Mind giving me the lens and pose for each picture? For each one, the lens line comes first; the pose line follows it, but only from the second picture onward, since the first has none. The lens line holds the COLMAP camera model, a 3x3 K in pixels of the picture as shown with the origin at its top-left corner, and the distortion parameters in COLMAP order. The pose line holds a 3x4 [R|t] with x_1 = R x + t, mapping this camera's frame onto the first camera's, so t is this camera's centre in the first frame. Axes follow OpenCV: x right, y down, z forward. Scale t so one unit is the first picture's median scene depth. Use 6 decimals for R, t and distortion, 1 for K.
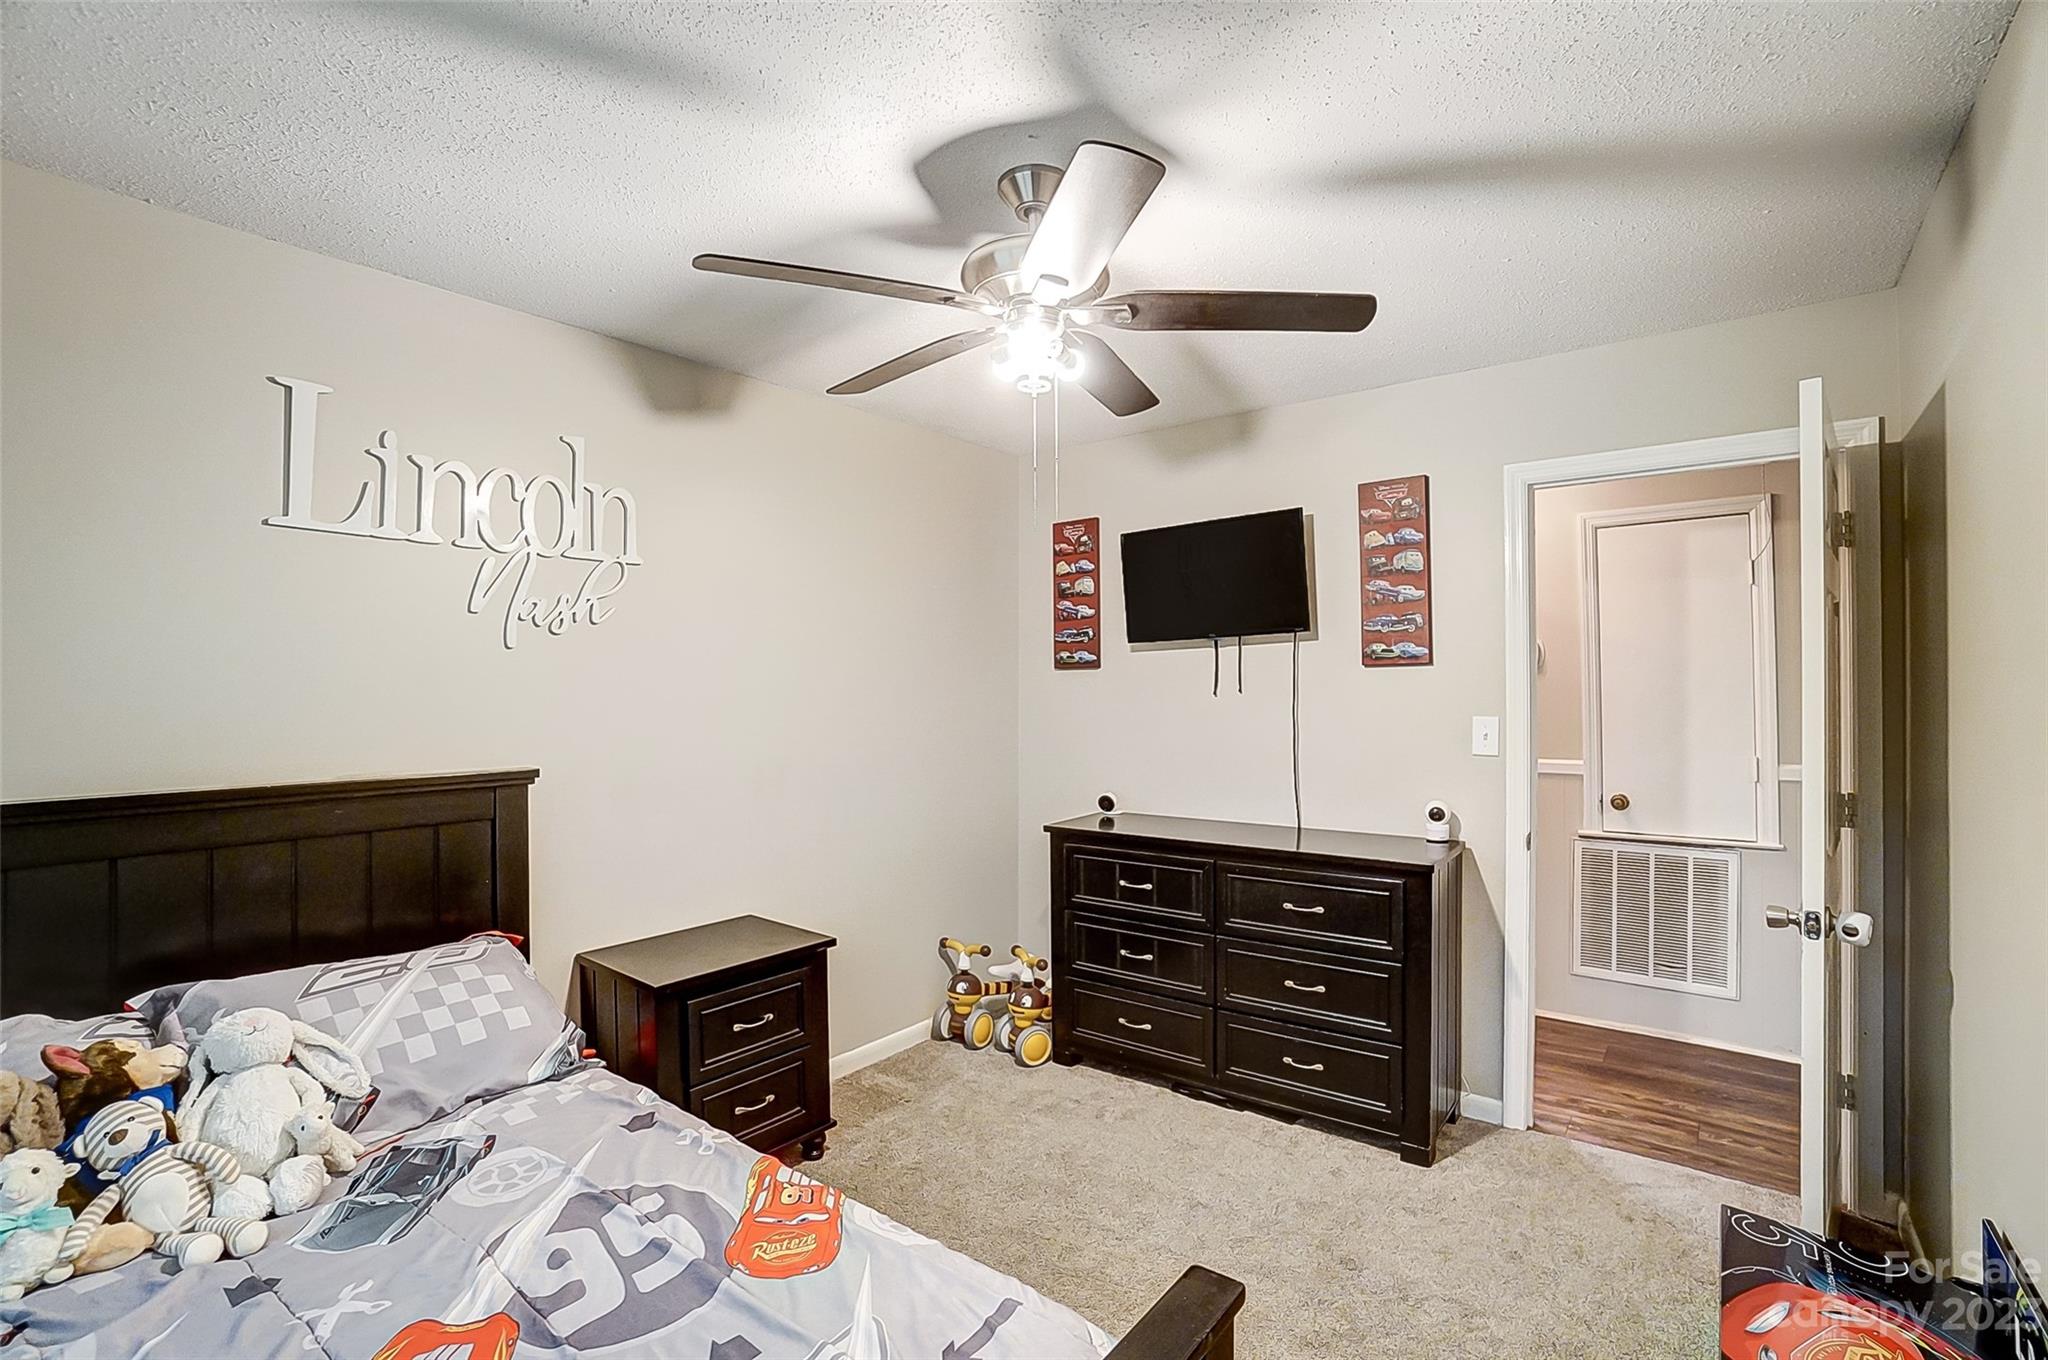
lens RADIAL K [[920.9, 0, 1013.1], [0, 920.9, 681.6], [0, 0, 1]] dist [-0.081987, 0.028767]
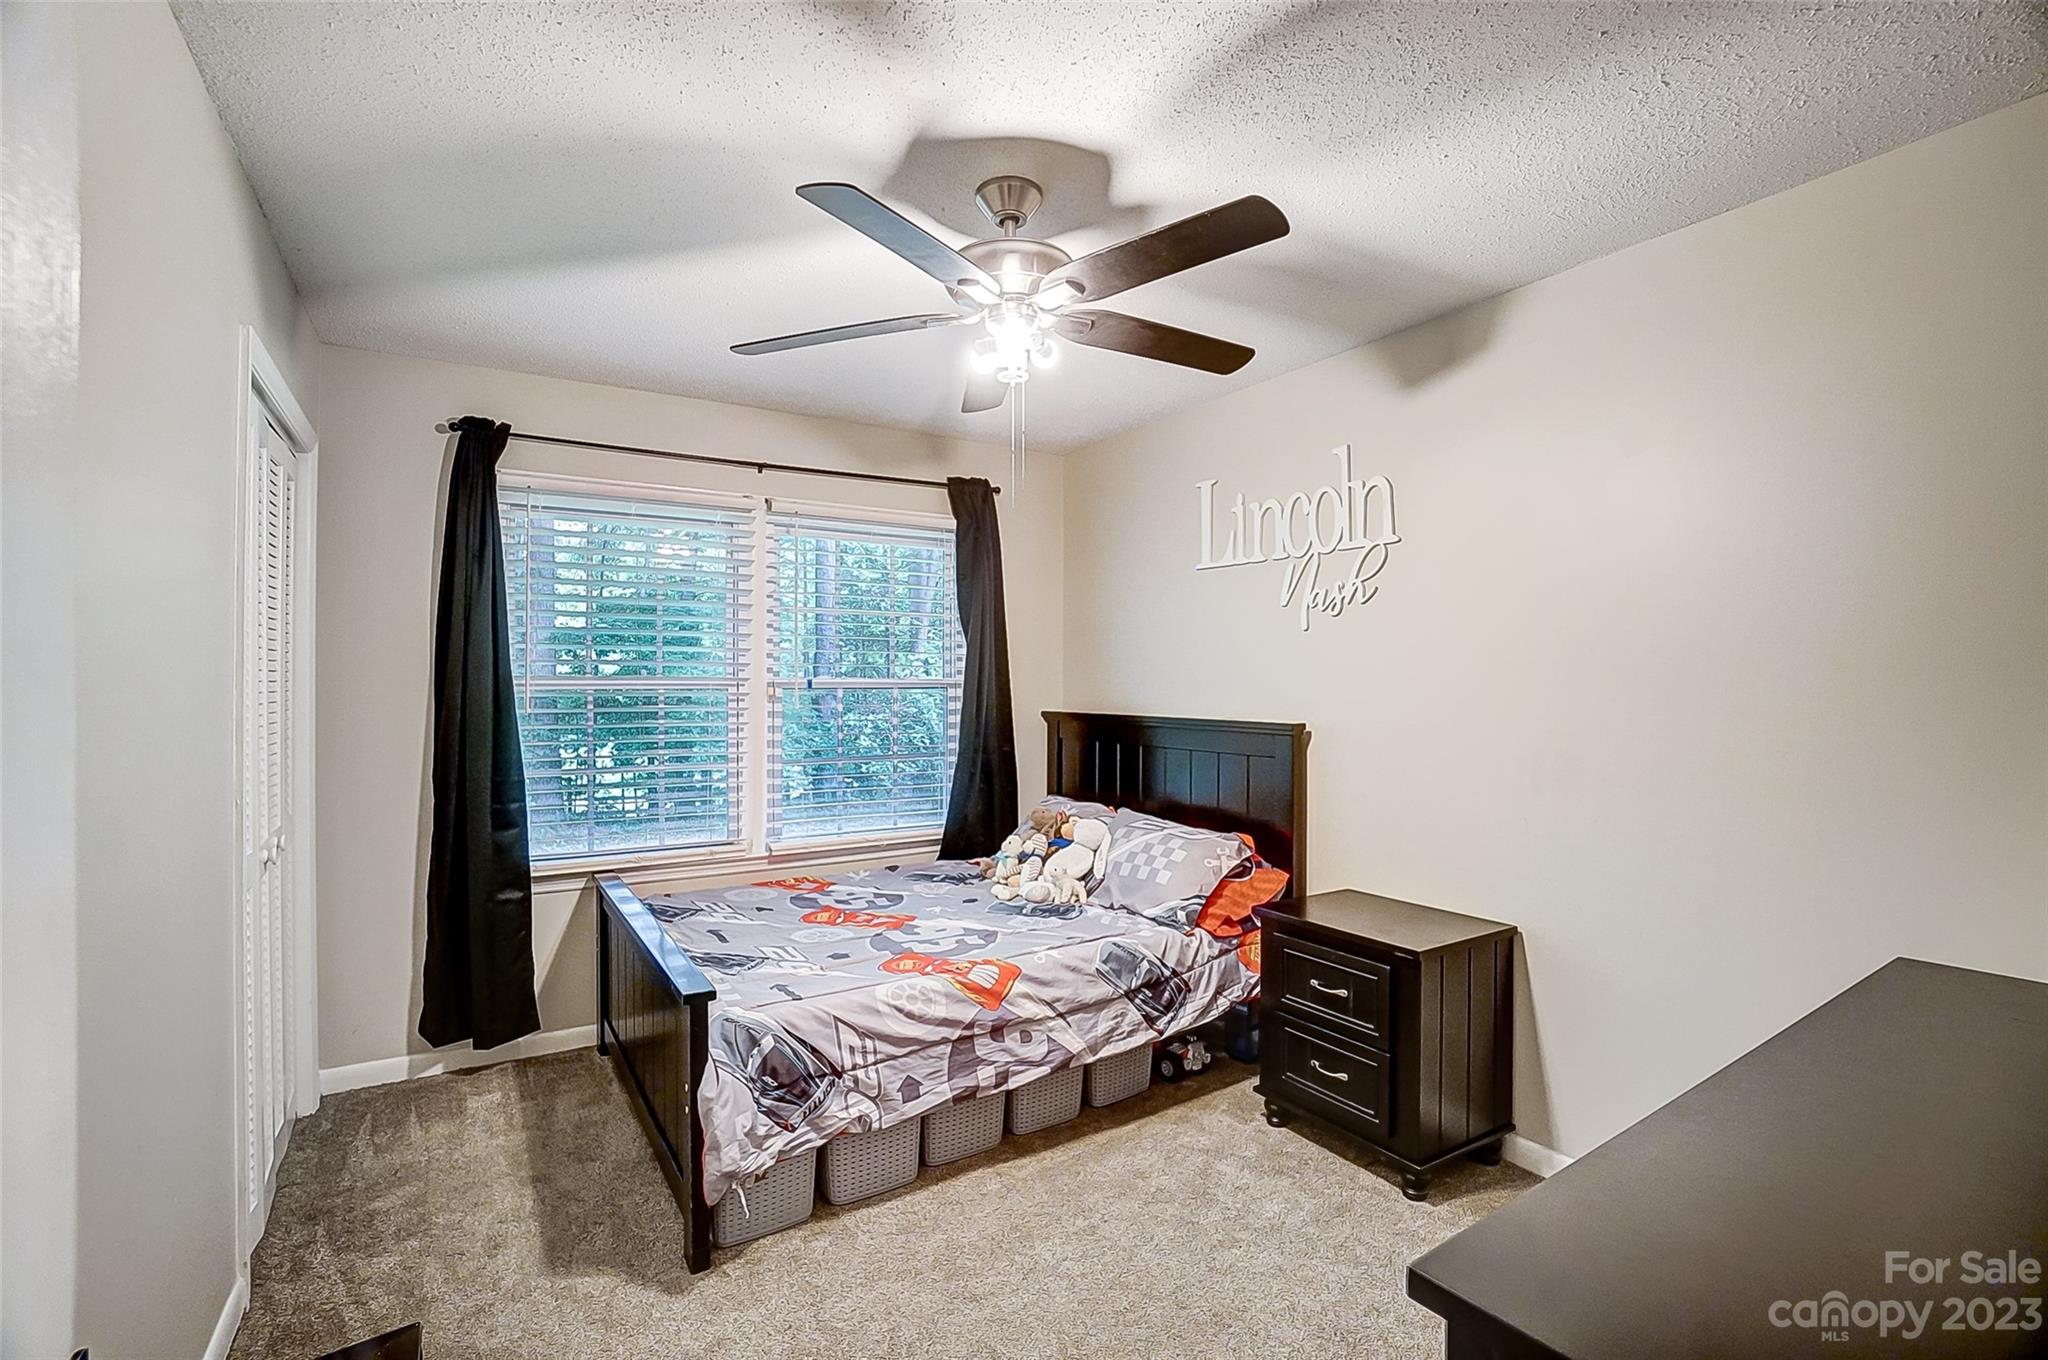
lens RADIAL K [[920.9, 0, 1013.1], [0, 920.9, 681.6], [0, 0, 1]] dist [-0.081987, 0.028767]
pose [[-0.364342, 0.005272, -0.931250, 1.041721], [0.013623, 0.999907, 0.000331, 0.037879], [0.931166, -0.012565, -0.364380, 1.392245]]
